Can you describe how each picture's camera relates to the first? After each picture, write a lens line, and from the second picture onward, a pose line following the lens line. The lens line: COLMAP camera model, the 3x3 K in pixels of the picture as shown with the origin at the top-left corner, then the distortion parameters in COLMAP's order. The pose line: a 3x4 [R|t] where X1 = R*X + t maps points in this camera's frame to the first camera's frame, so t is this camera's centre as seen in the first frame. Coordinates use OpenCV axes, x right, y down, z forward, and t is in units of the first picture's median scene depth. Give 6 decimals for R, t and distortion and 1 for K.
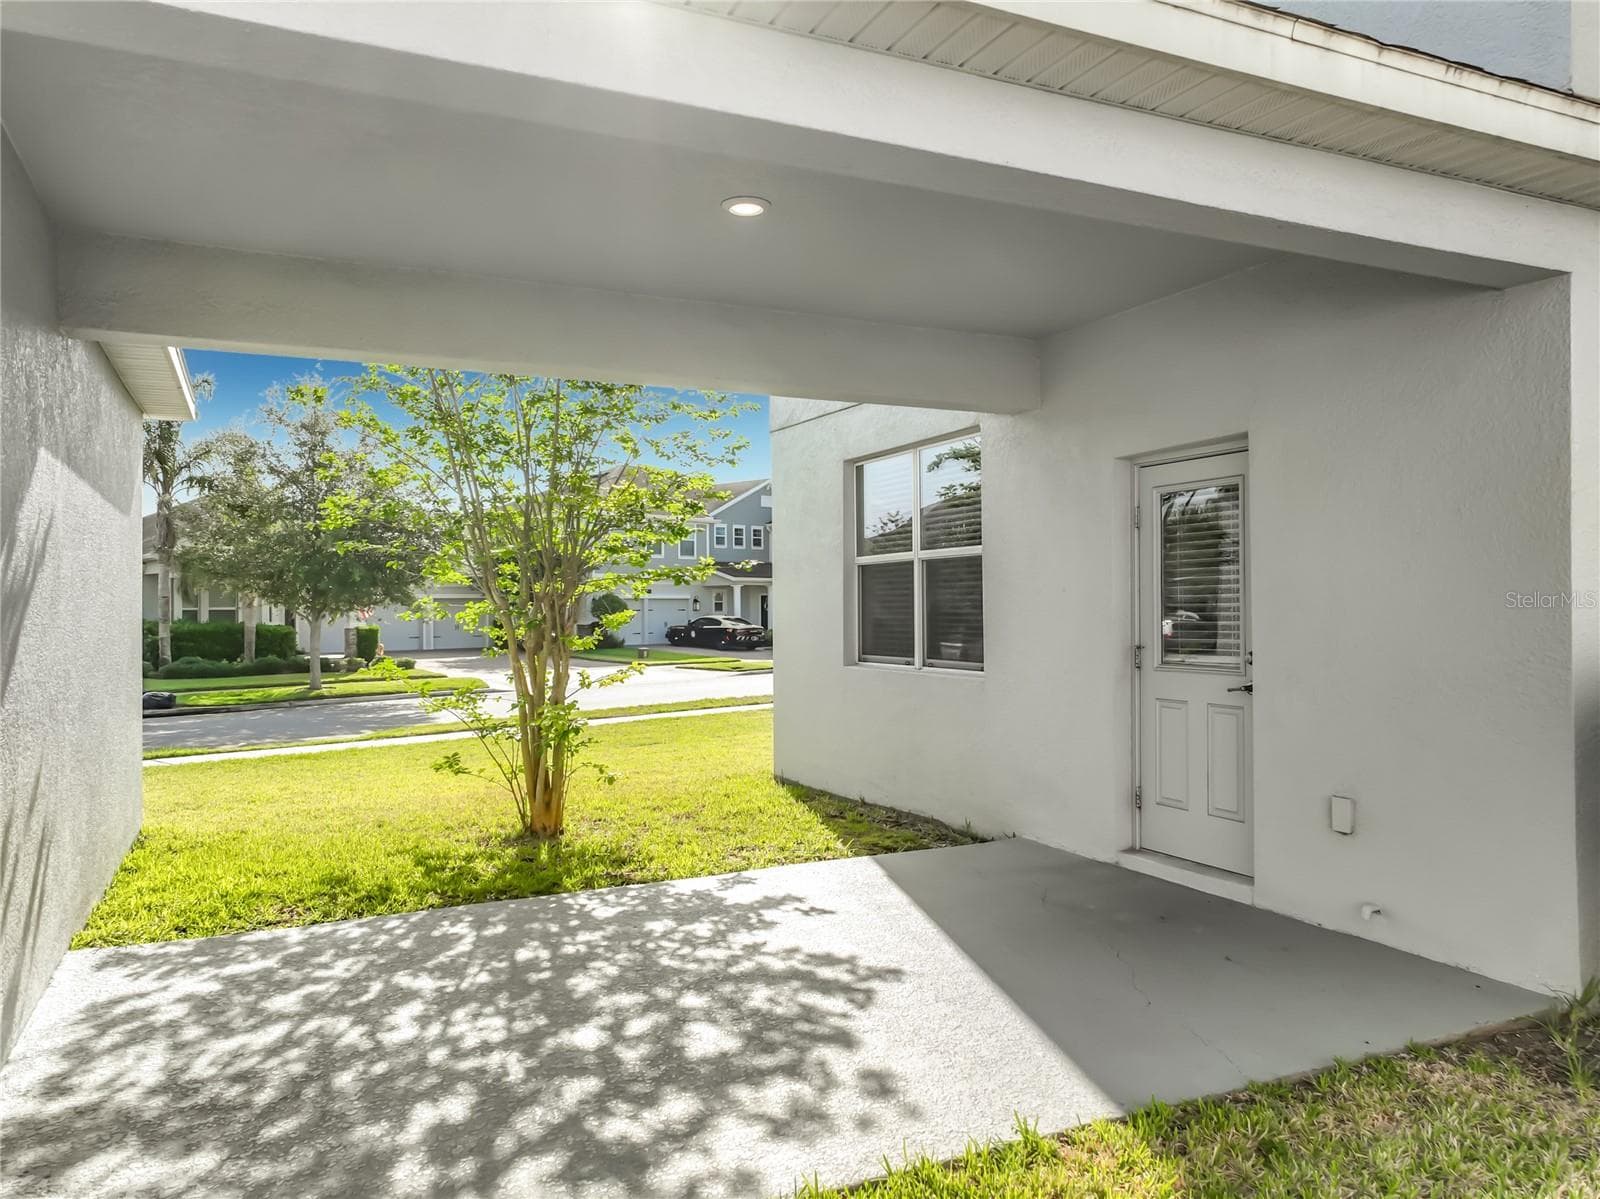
lens RADIAL K [[1184.4, 0, 848.2], [0, 1184.4, 592.5], [0, 0, 1]] dist [0.007652, 0.019921]
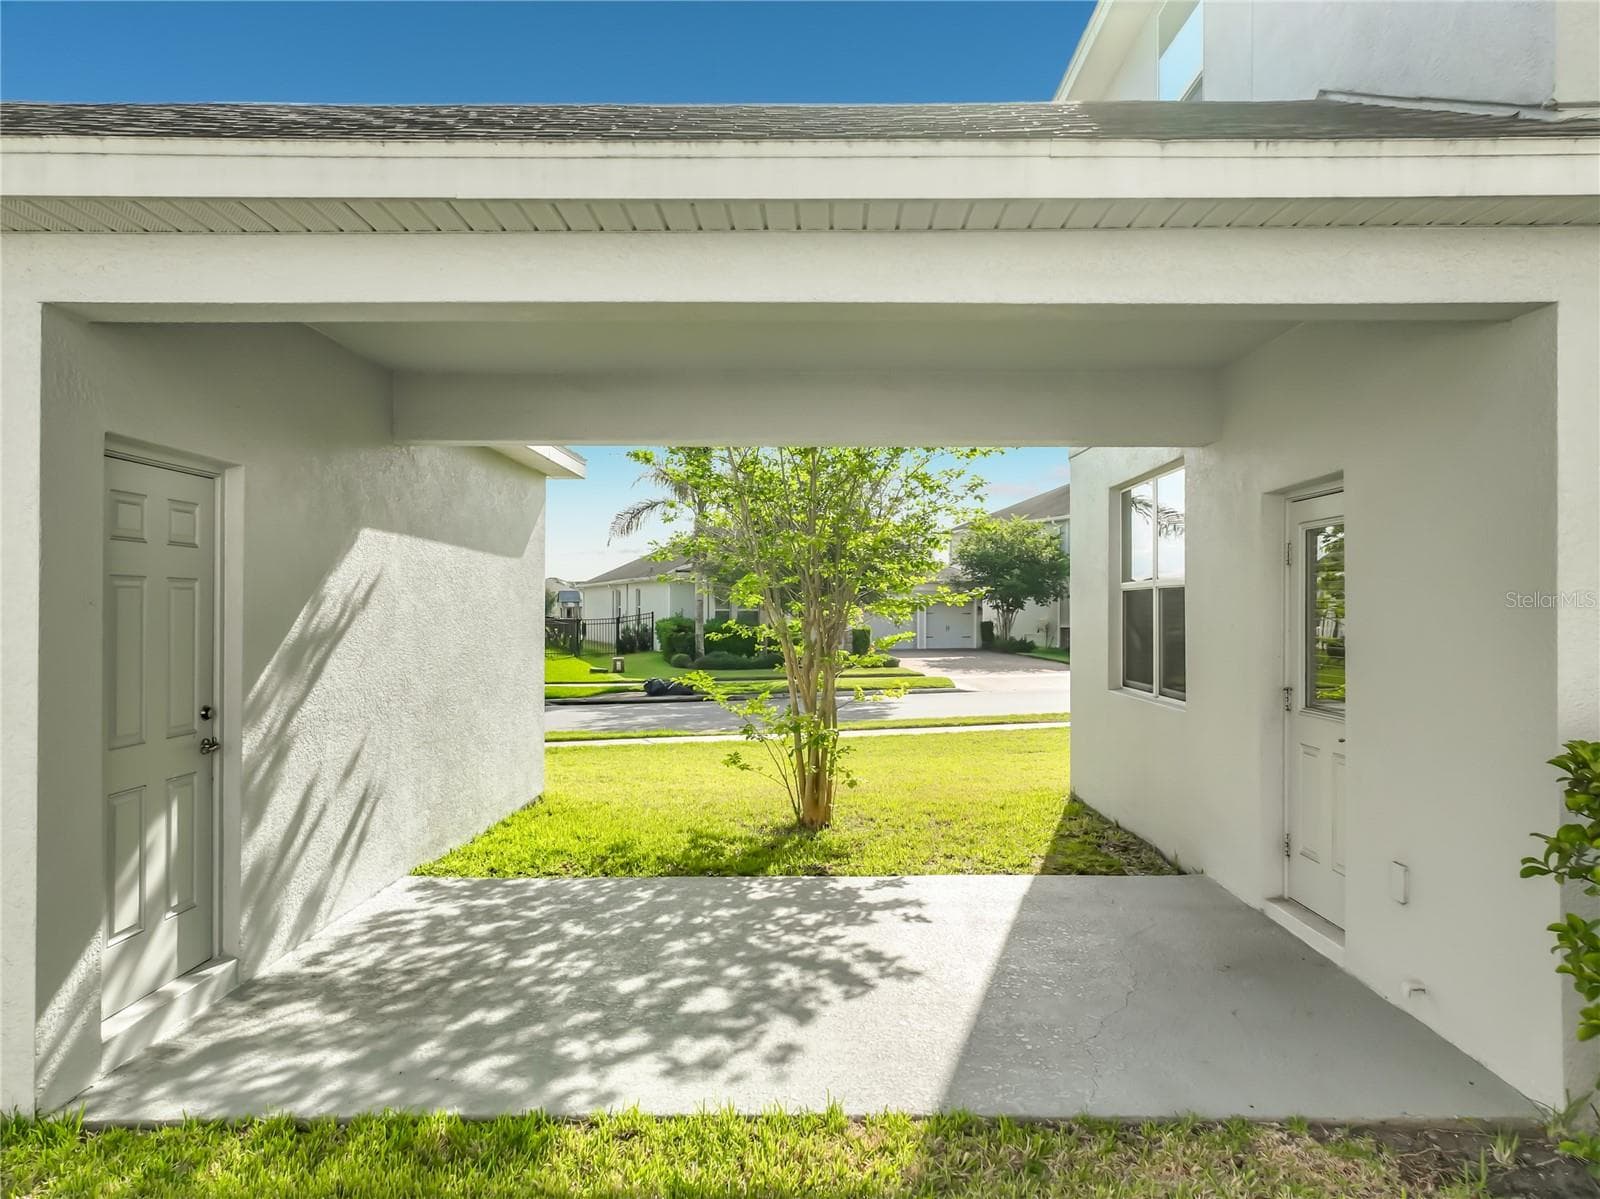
lens RADIAL K [[1184.4, 0, 807.6], [0, 1184.4, 596.7], [0, 0, 1]] dist [0.007652, 0.019921]
pose [[0.890351, 0.002552, -0.455267, 0.443281], [-0.000267, 0.999987, 0.005082, -0.044592], [0.455274, -0.004403, 0.890340, -0.048792]]
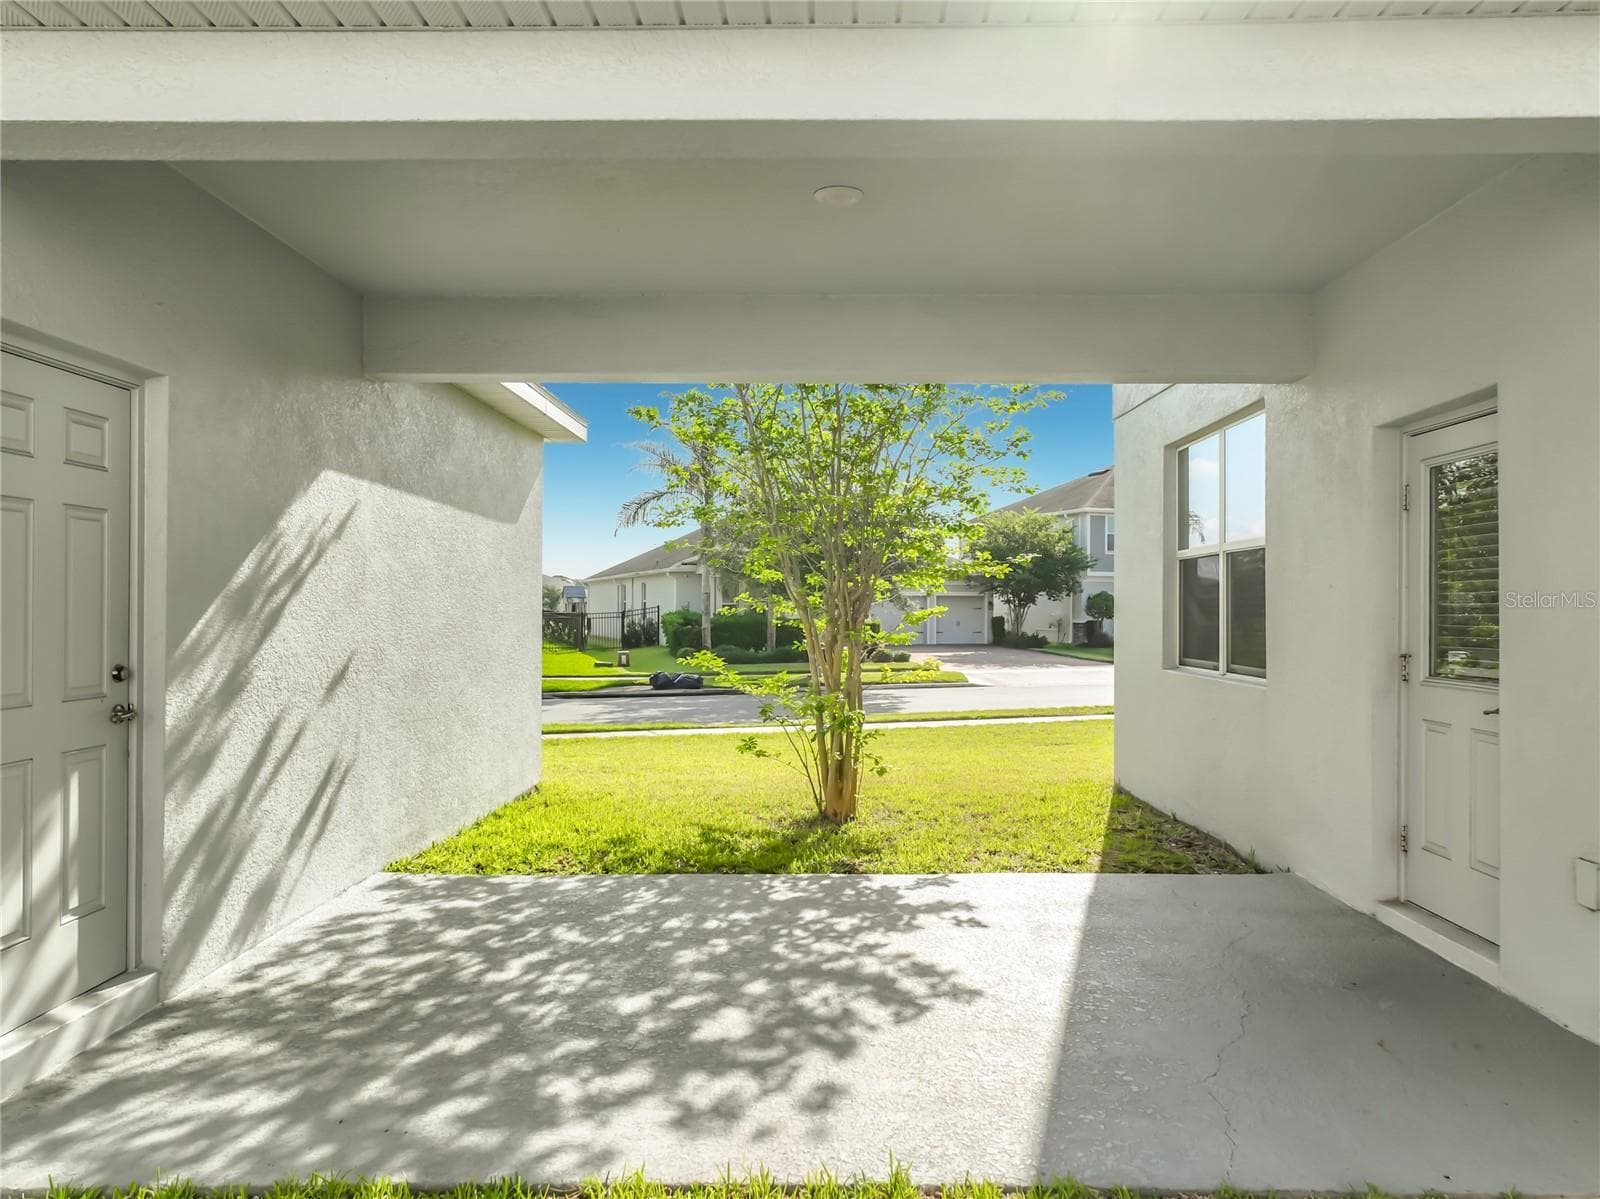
lens RADIAL K [[1184.4, 0, 810.9], [0, 1184.4, 594.7], [0, 0, 1]] dist [0.007652, 0.019921]
pose [[0.889527, 0.003935, -0.456867, 0.335651], [-0.002369, 0.999989, 0.004000, 0.001944], [0.456877, -0.002476, 0.889526, 0.103614]]
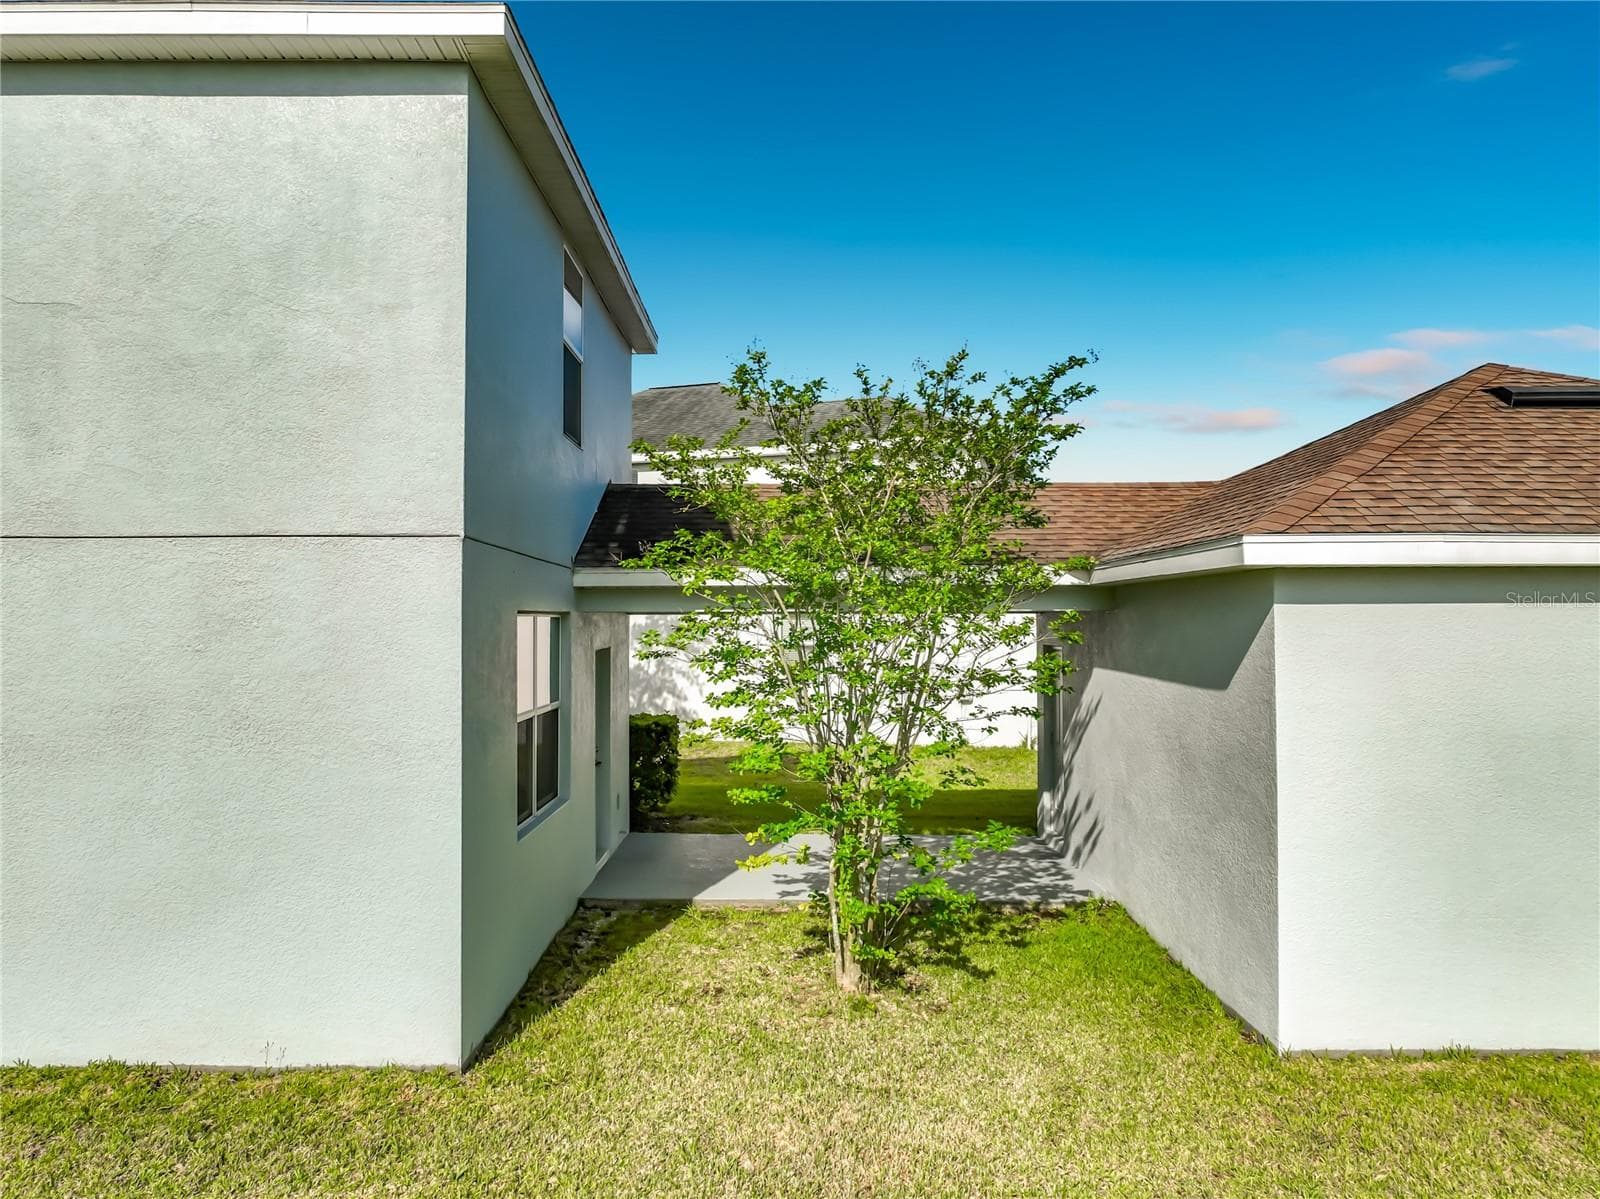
lens RADIAL K [[1184.4, 0, 798.6], [0, 1184.4, 603.5], [0, 0, 1]] dist [0.007652, 0.019921]
pose [[-0.887940, 0.010811, 0.459832, -1.172973], [-0.002368, 0.999603, -0.028074, -0.175334], [-0.459953, -0.026017, -0.887562, 3.266179]]
